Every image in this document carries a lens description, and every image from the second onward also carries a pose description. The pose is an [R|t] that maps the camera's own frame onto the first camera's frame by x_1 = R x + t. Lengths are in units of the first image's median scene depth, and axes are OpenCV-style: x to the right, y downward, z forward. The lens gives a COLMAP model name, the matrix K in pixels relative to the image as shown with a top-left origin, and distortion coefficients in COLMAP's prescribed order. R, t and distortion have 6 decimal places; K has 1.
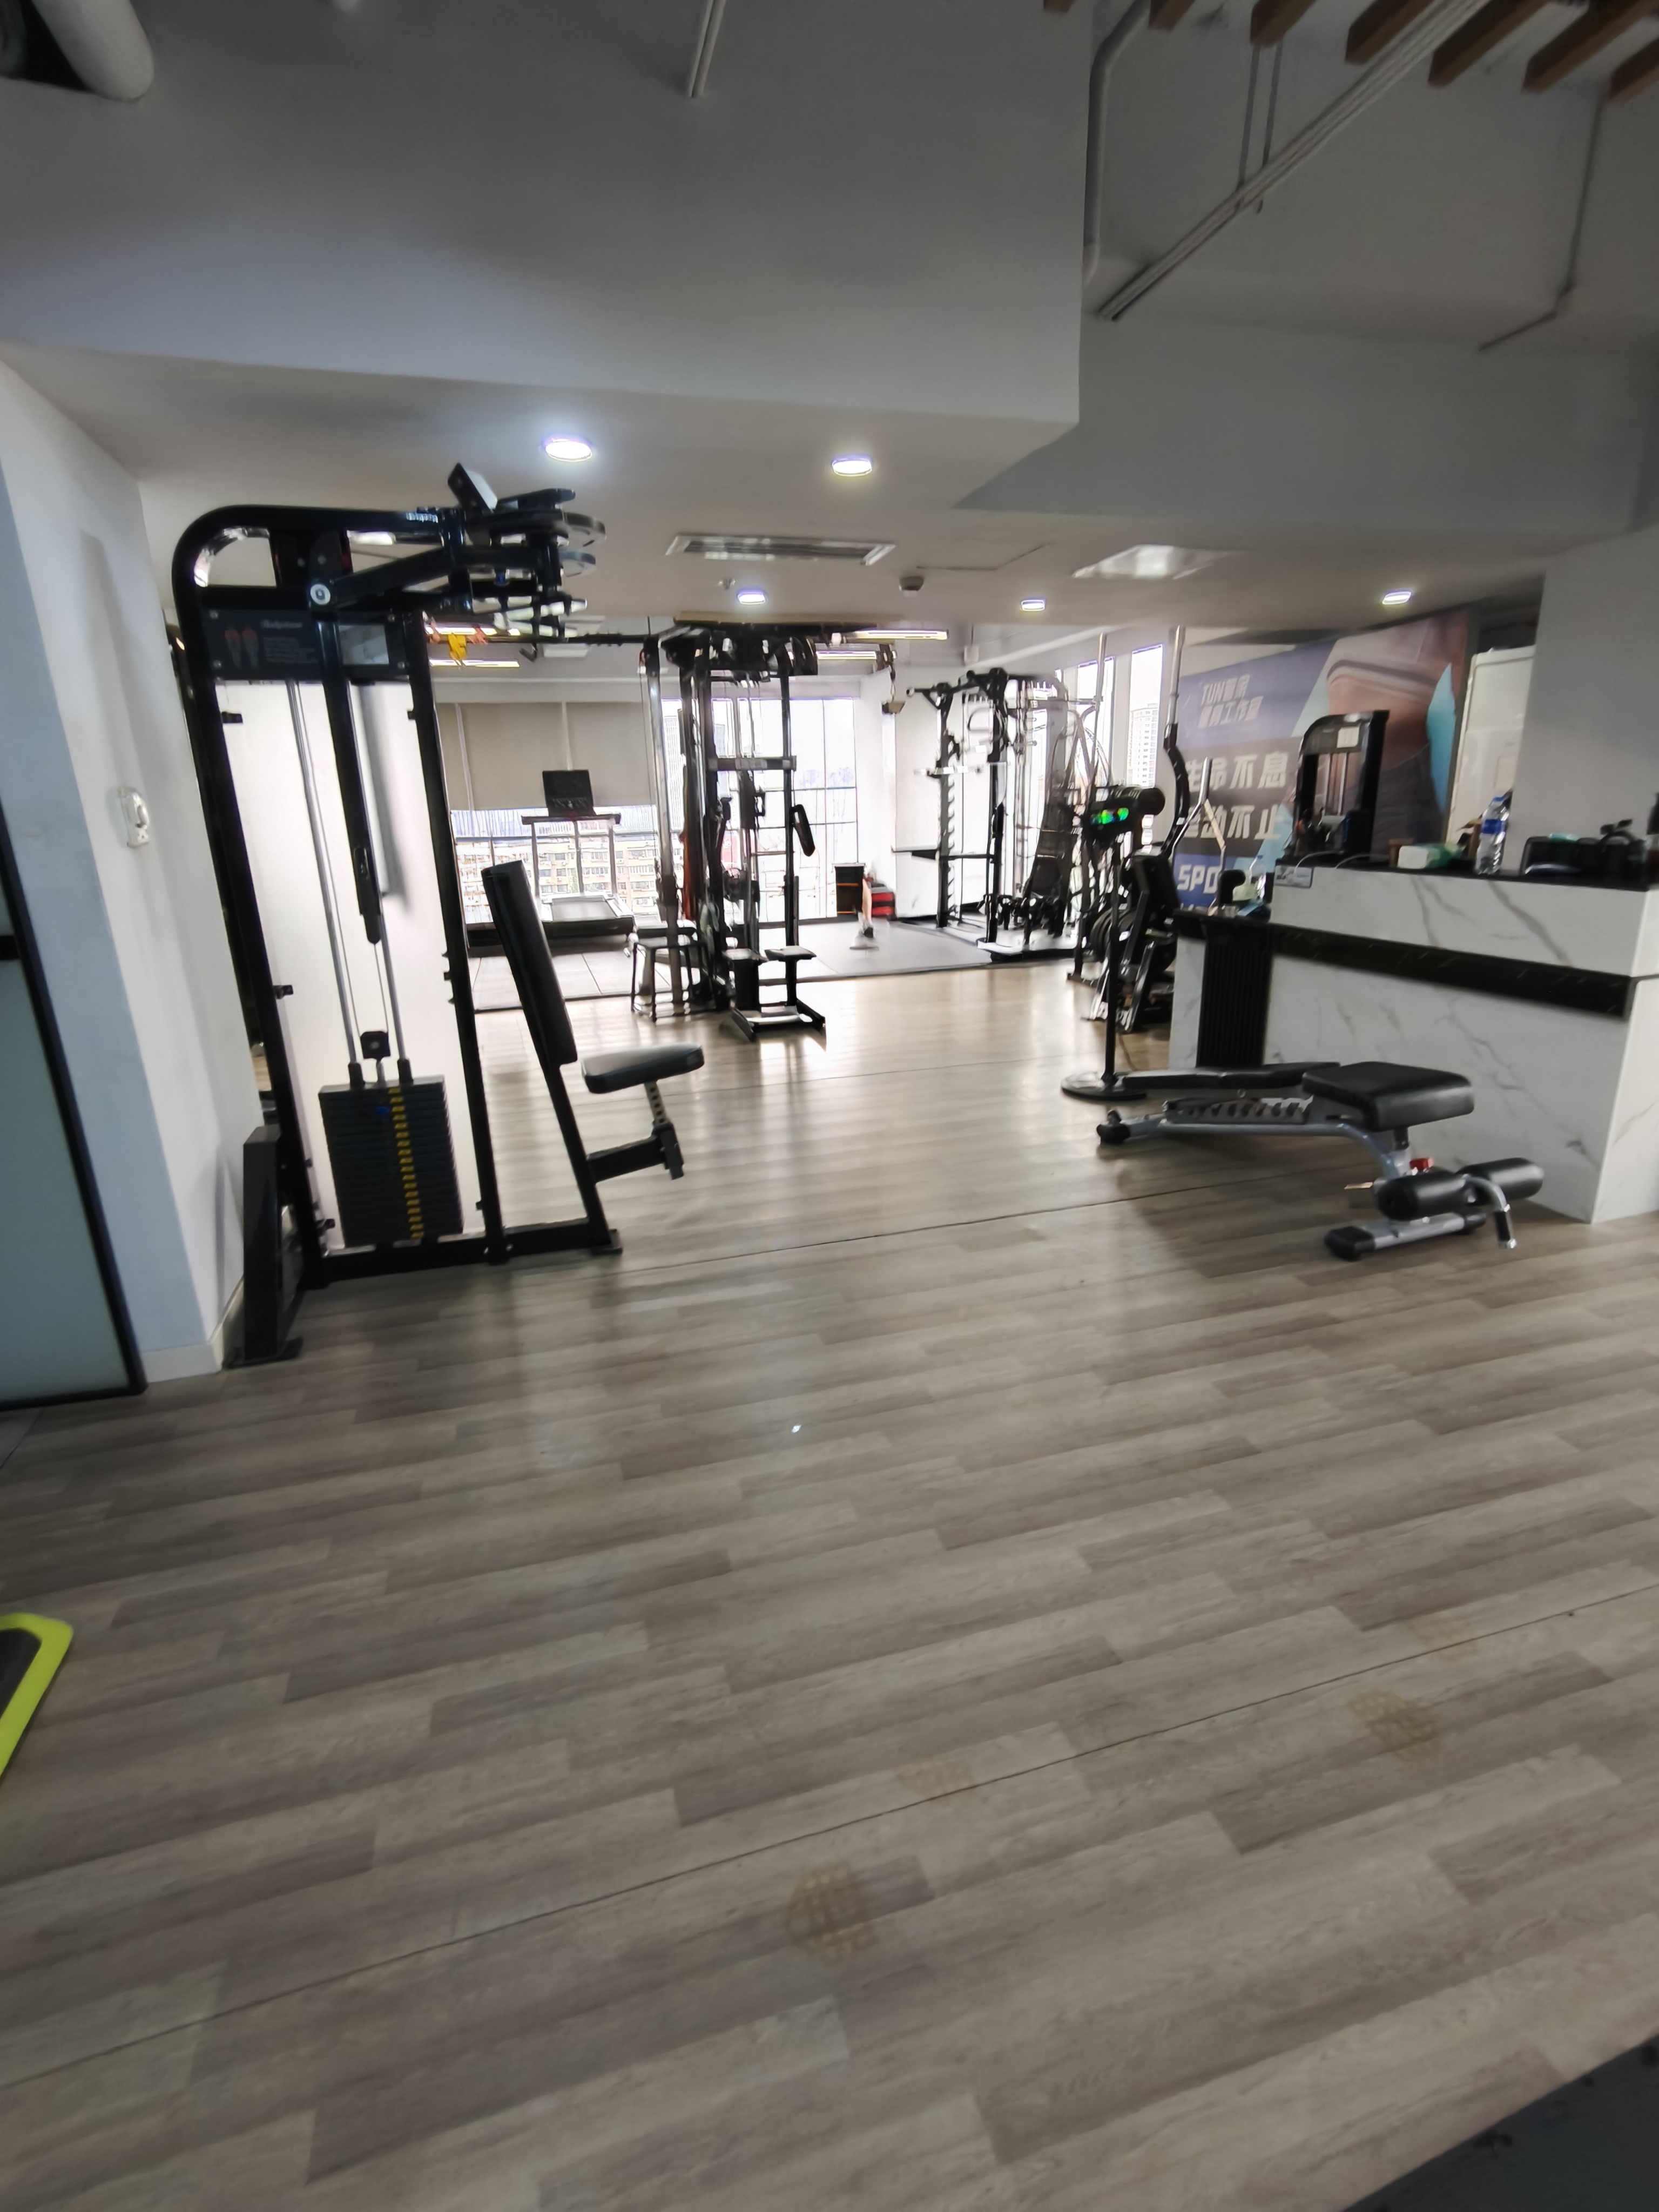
lens RADIAL K [[992.7, 0, 829.5], [0, 992.7, 1106.0], [0, 0, 1]] dist [0.001612, 0.000479]
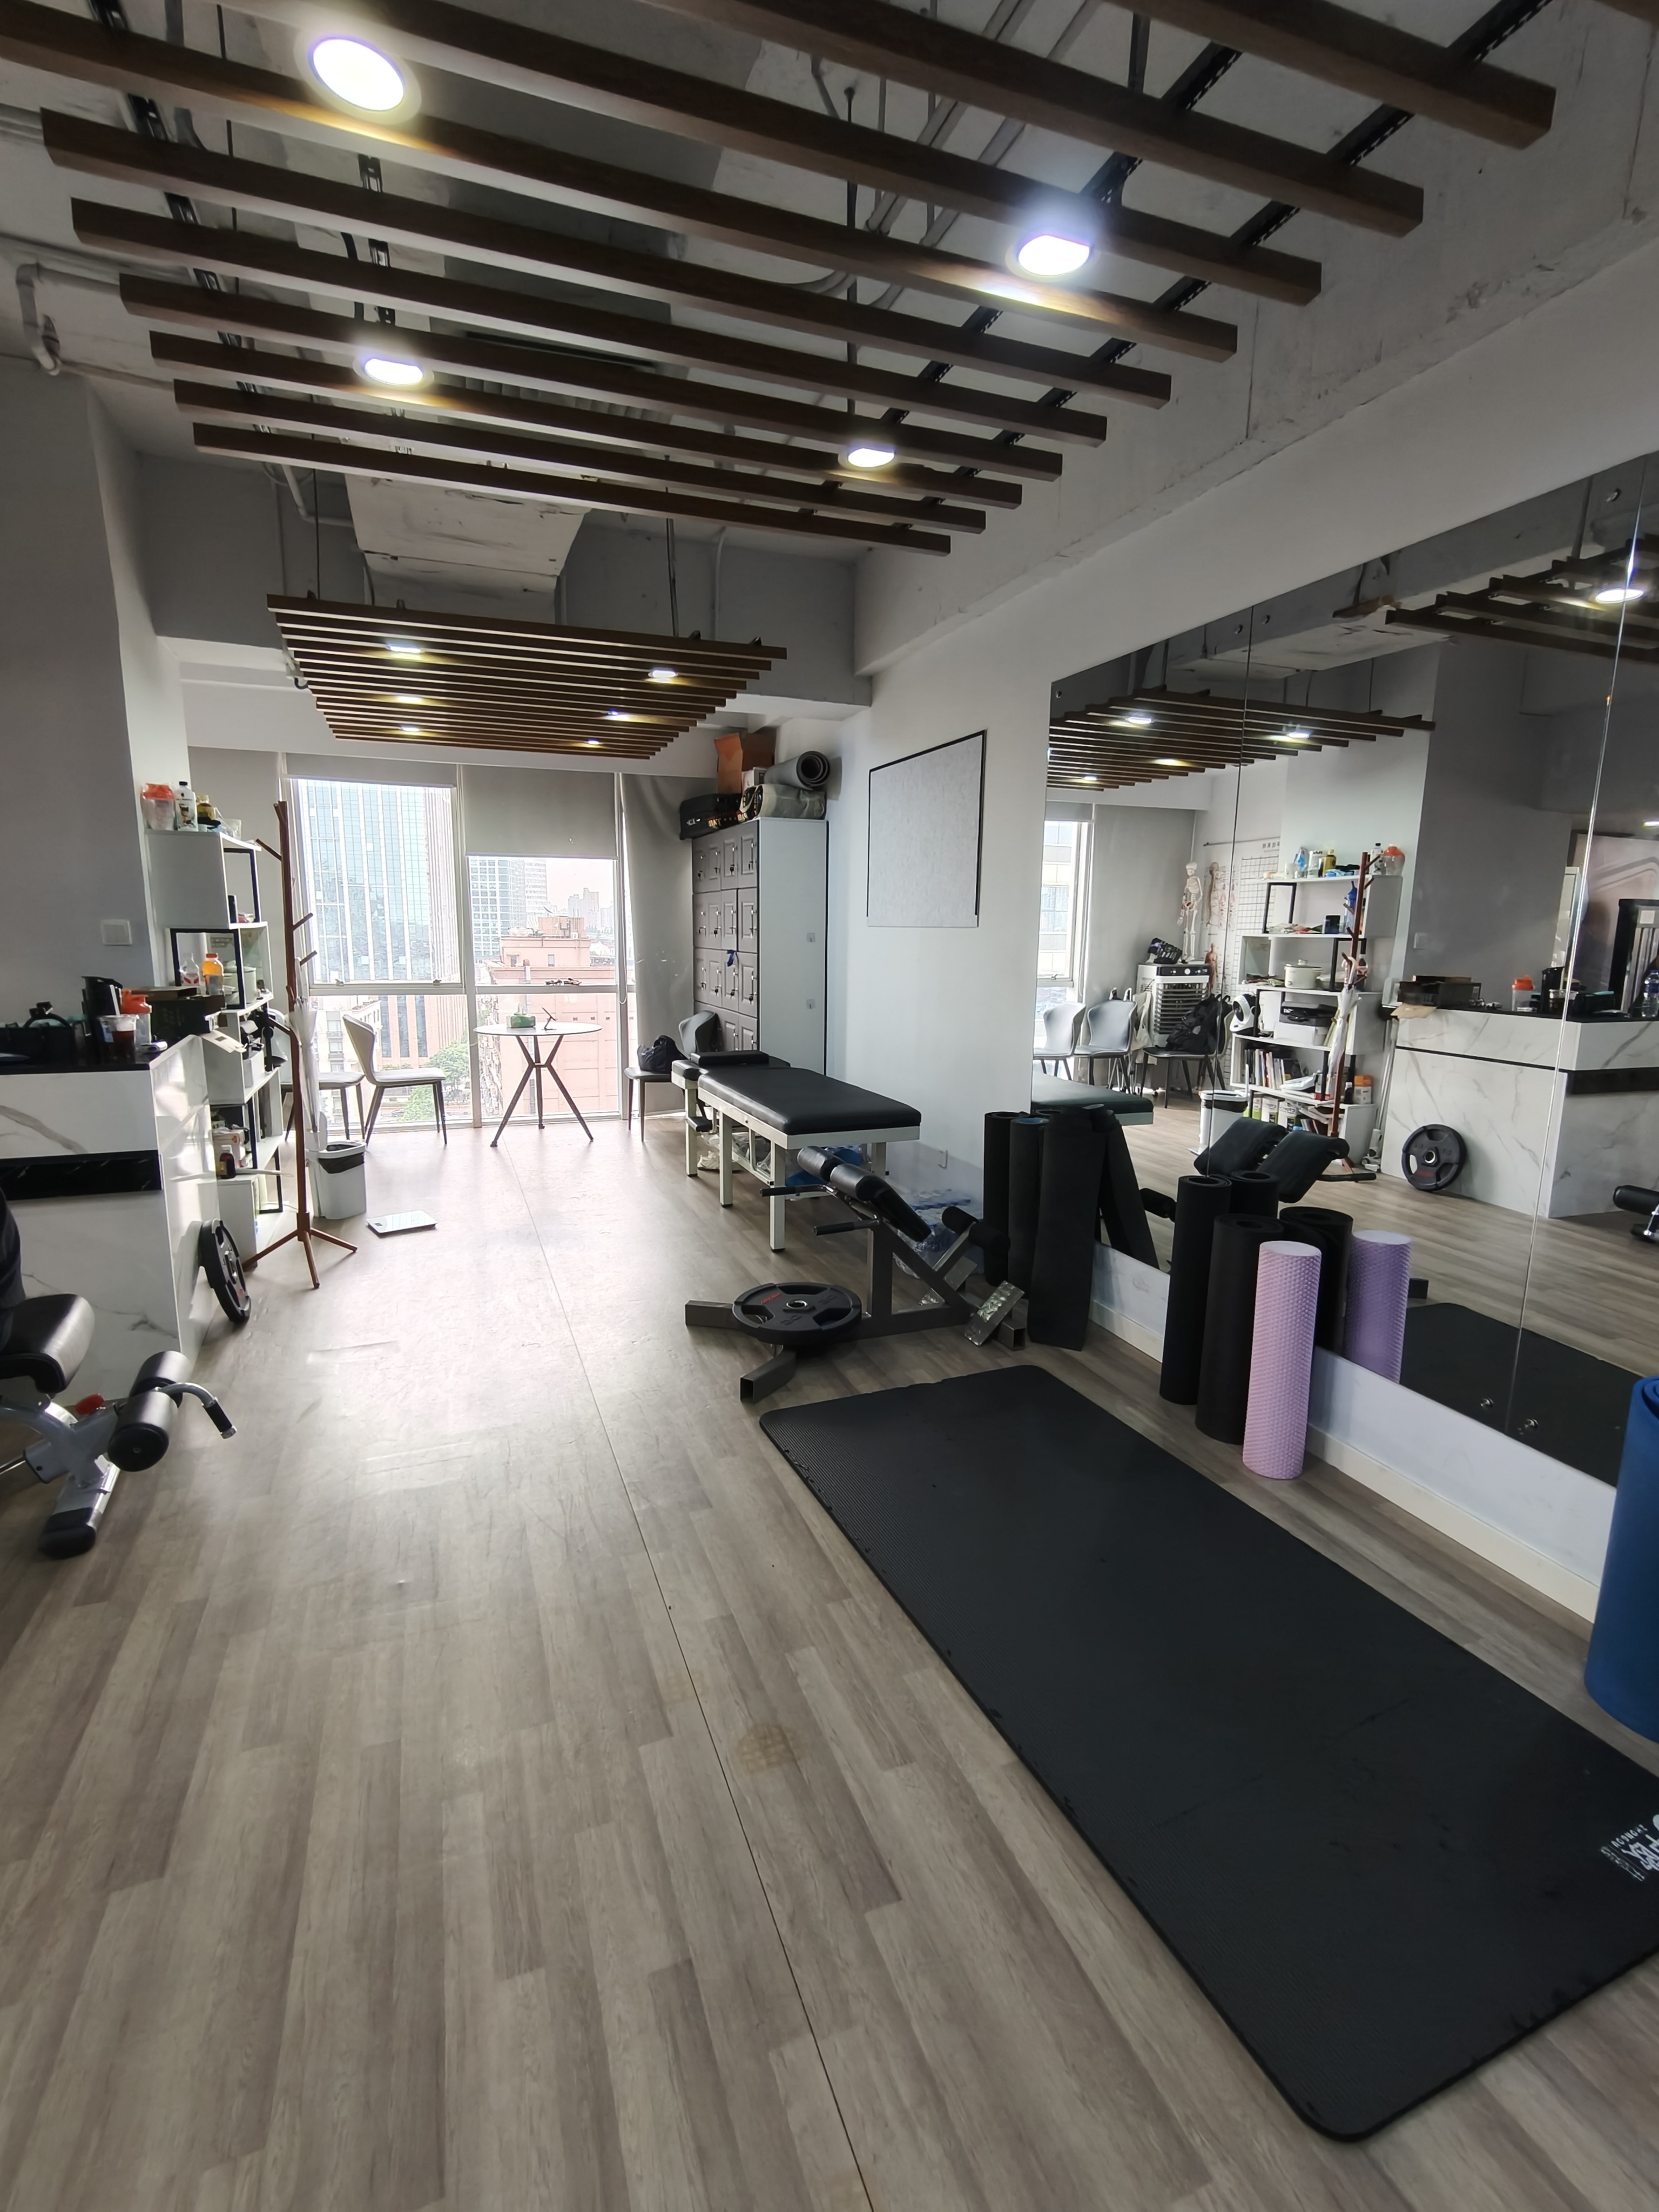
lens RADIAL K [[992.7, 0, 829.5], [0, 992.7, 1106.0], [0, 0, 1]] dist [0.001612, 0.000479]
pose [[-0.051752, -0.144996, 0.988078, -0.524776], [0.291319, 0.944180, 0.153813, -0.284093], [-0.955225, 0.295806, -0.006623, 0.728012]]
